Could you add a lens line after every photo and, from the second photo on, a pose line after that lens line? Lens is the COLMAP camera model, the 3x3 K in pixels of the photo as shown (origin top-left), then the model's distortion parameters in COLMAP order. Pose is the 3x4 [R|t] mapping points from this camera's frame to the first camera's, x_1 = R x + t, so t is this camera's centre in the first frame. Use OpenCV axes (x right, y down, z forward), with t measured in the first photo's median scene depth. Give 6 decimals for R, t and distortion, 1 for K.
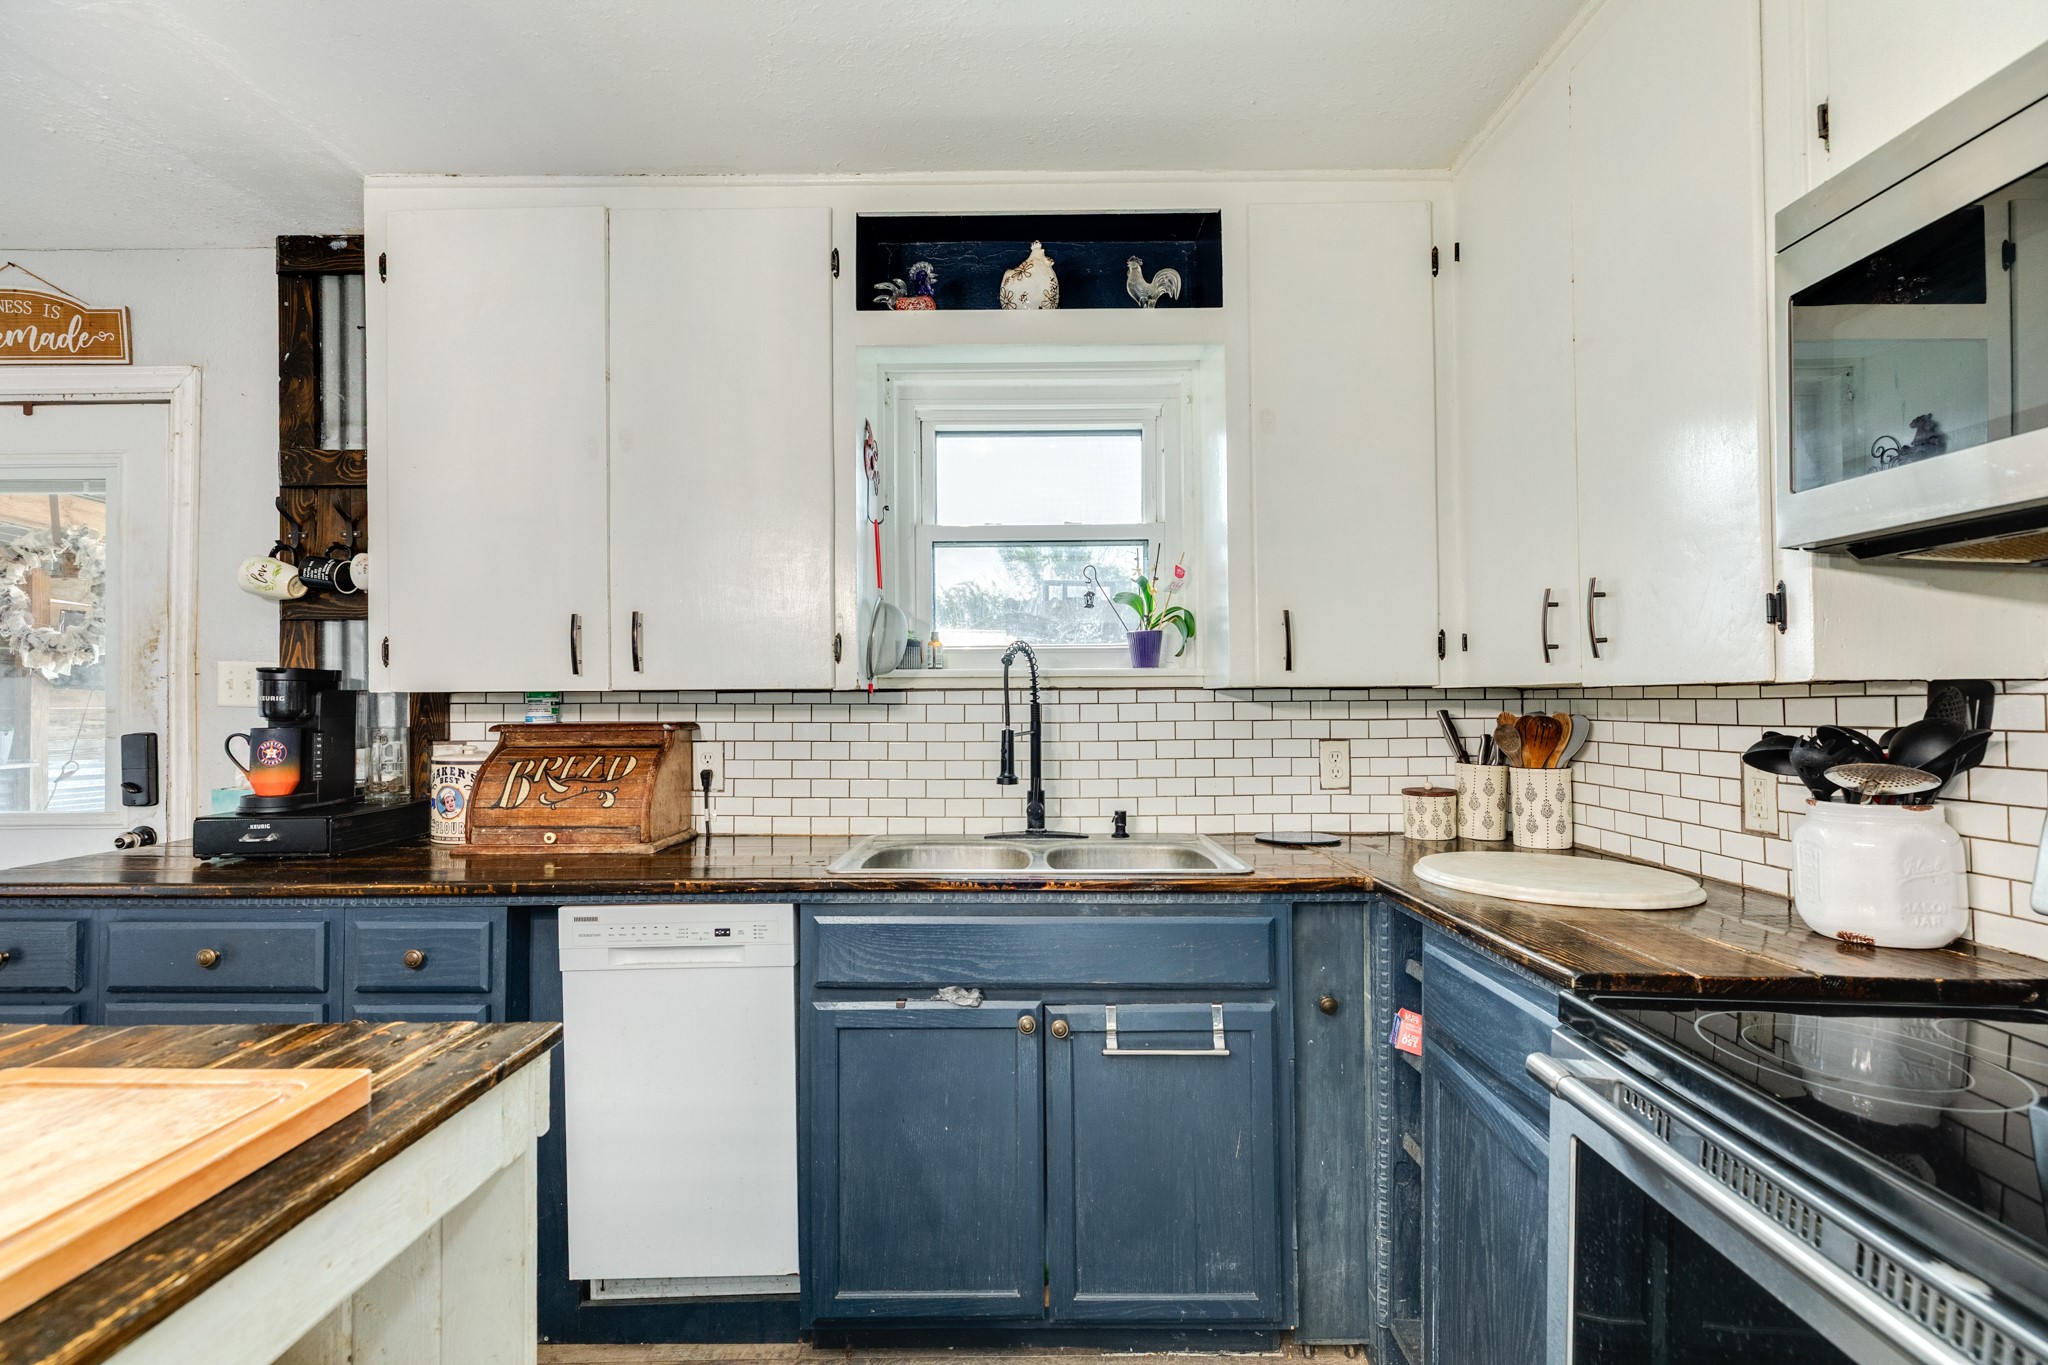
lens RADIAL K [[910.4, 0, 1020.1], [0, 910.4, 691.7], [0, 0, 1]] dist [0.003560, 0.000433]
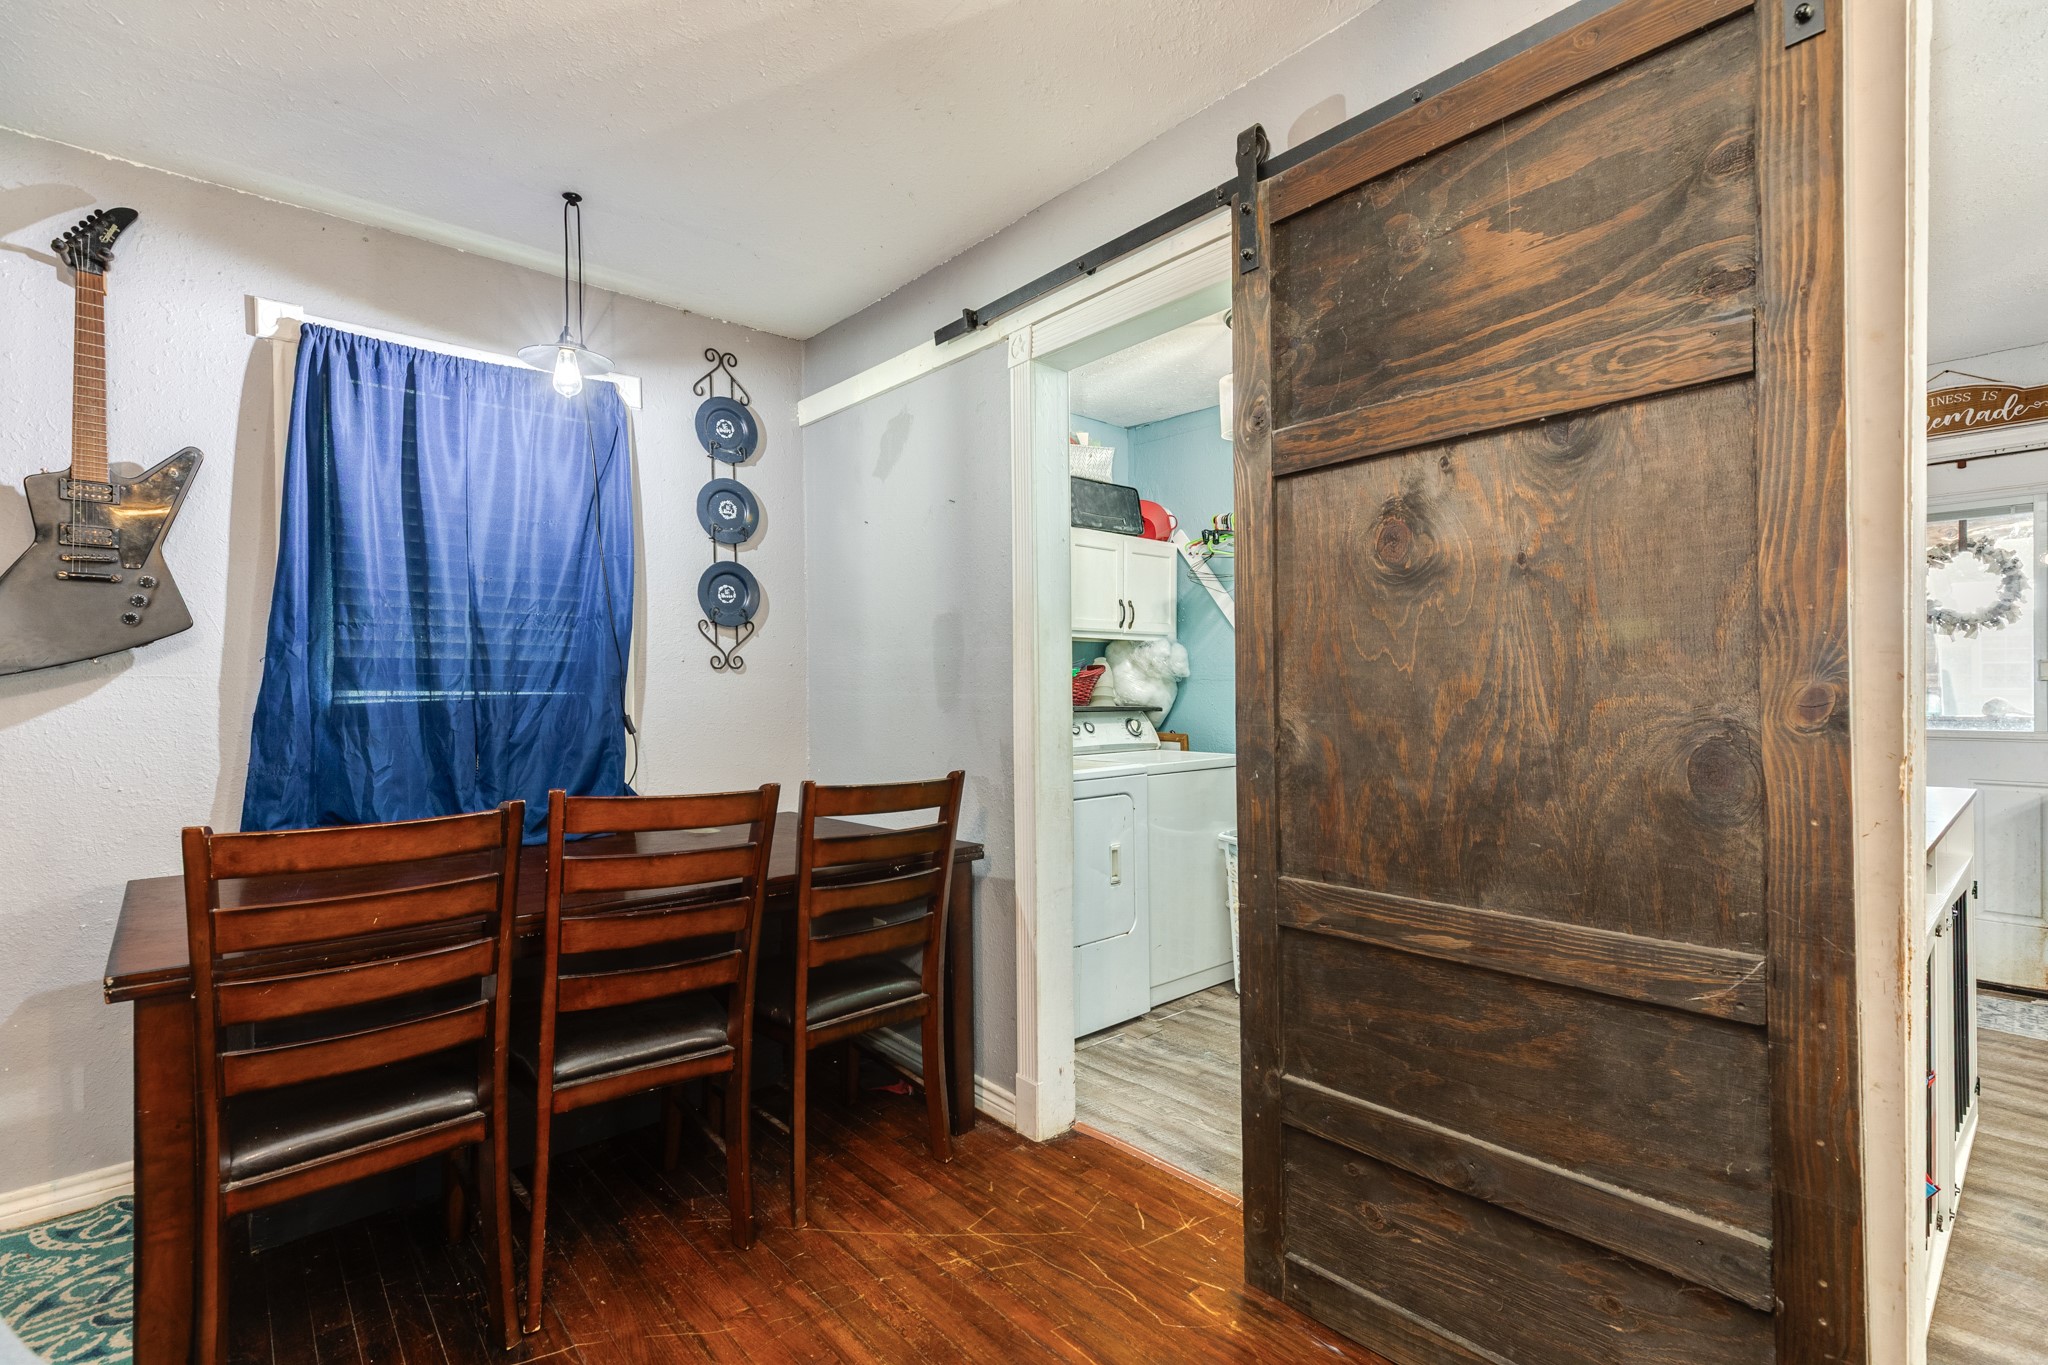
lens RADIAL K [[910.4, 0, 1019.8], [0, 910.4, 686.1], [0, 0, 1]] dist [0.003560, 0.000433]
pose [[0.664109, 0.002127, -0.747633, -1.044373], [0.009592, 0.999889, 0.011366, 0.028863], [0.747574, -0.014719, 0.664015, -1.251318]]
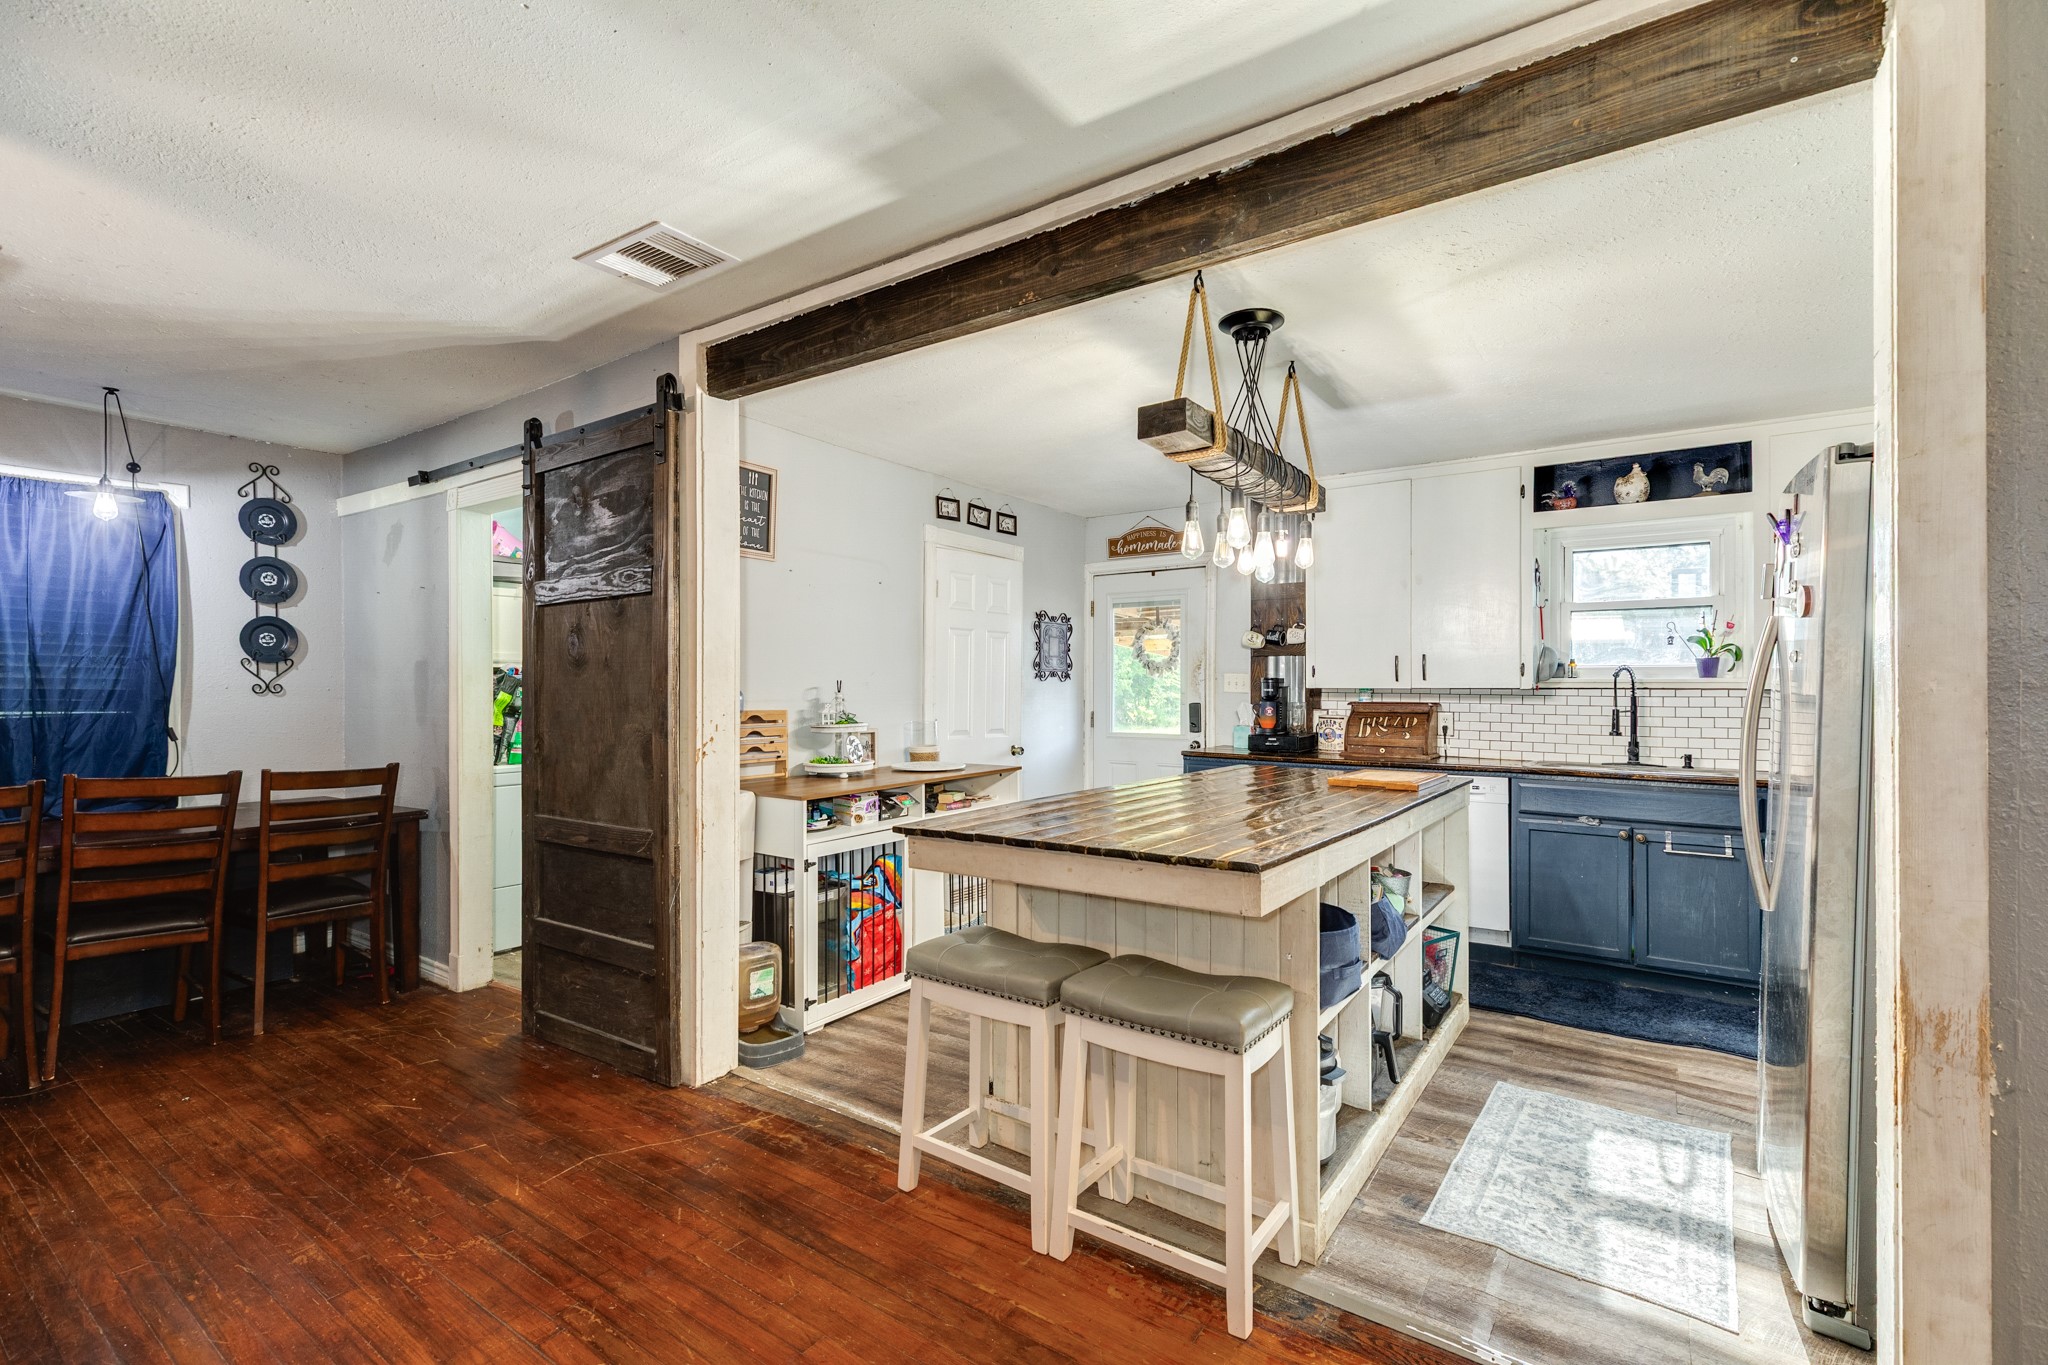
lens RADIAL K [[910.4, 0, 1021.3], [0, 910.4, 686.1], [0, 0, 1]] dist [0.003560, 0.000433]
pose [[0.823702, 0.008371, -0.566961, 0.044040], [-0.002642, 0.999937, 0.010926, -0.027044], [0.567017, -0.007502, 0.823672, -1.349657]]
